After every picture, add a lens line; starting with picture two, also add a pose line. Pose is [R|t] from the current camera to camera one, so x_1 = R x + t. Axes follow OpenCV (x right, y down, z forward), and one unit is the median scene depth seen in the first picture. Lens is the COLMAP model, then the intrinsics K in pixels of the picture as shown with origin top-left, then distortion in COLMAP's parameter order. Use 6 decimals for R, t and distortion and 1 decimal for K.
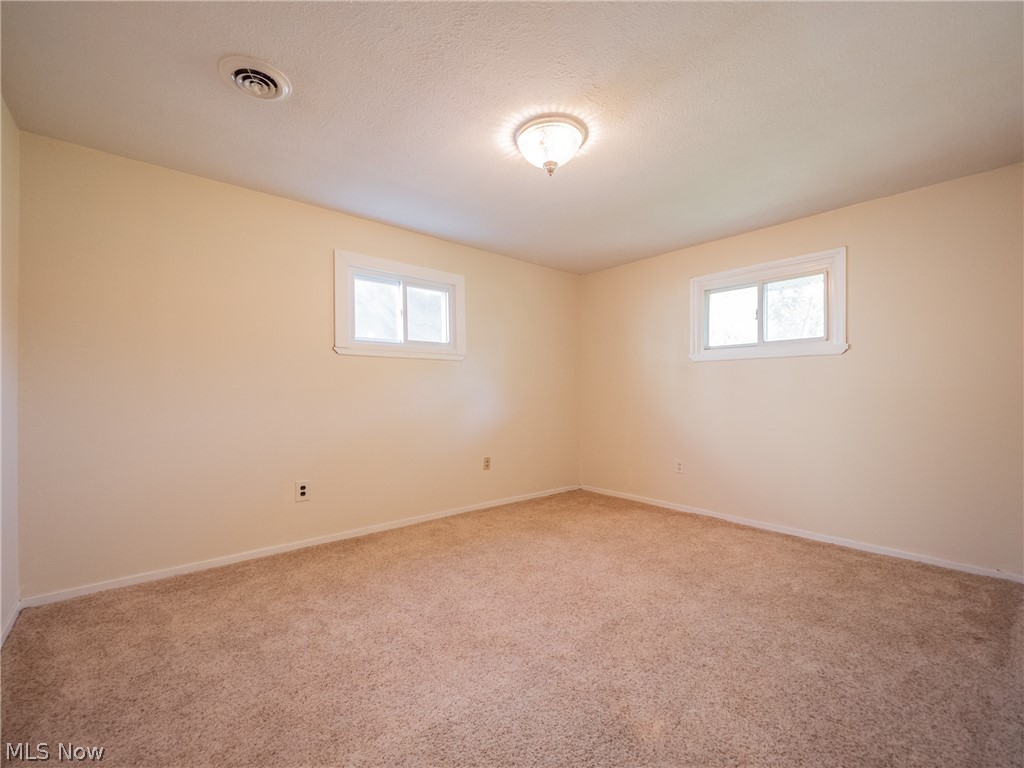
lens RADIAL K [[432.3, 0, 507.1], [0, 432.3, 383.5], [0, 0, 1]] dist [0.003087, -0.007000]
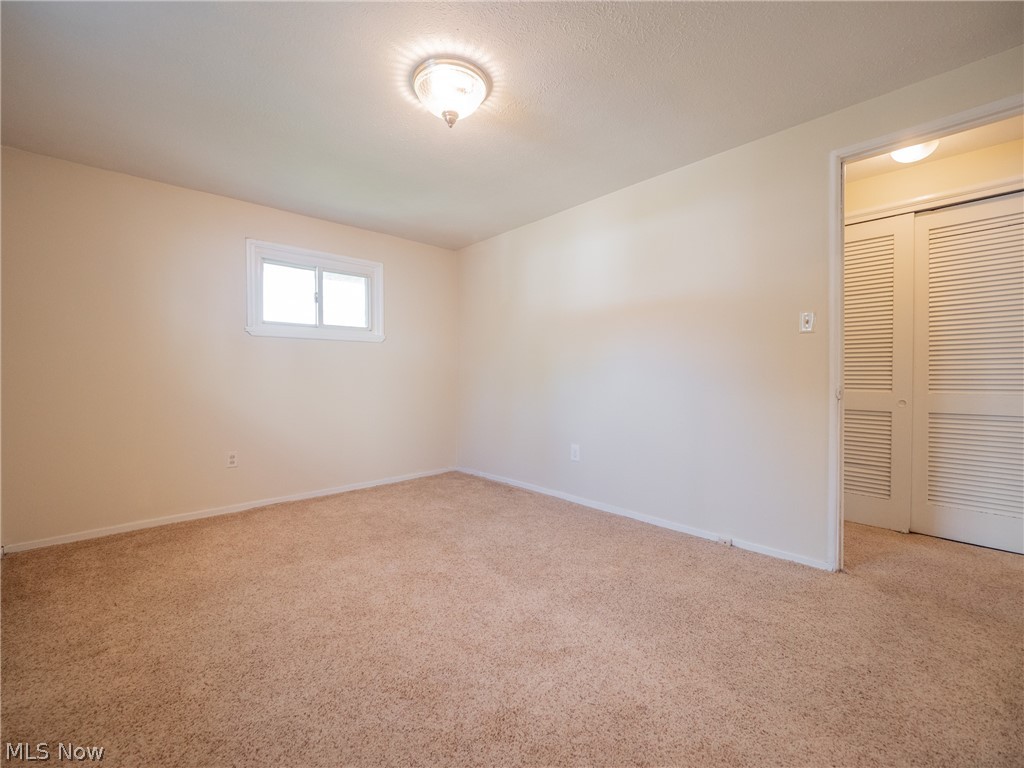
lens RADIAL K [[432.3, 0, 507.1], [0, 432.3, 383.5], [0, 0, 1]] dist [0.003087, -0.007000]
pose [[-0.036437, -0.025309, 0.999015, -0.513954], [-0.022275, 0.999451, 0.024508, 0.014164], [-0.999088, -0.021360, -0.036981, 0.576680]]
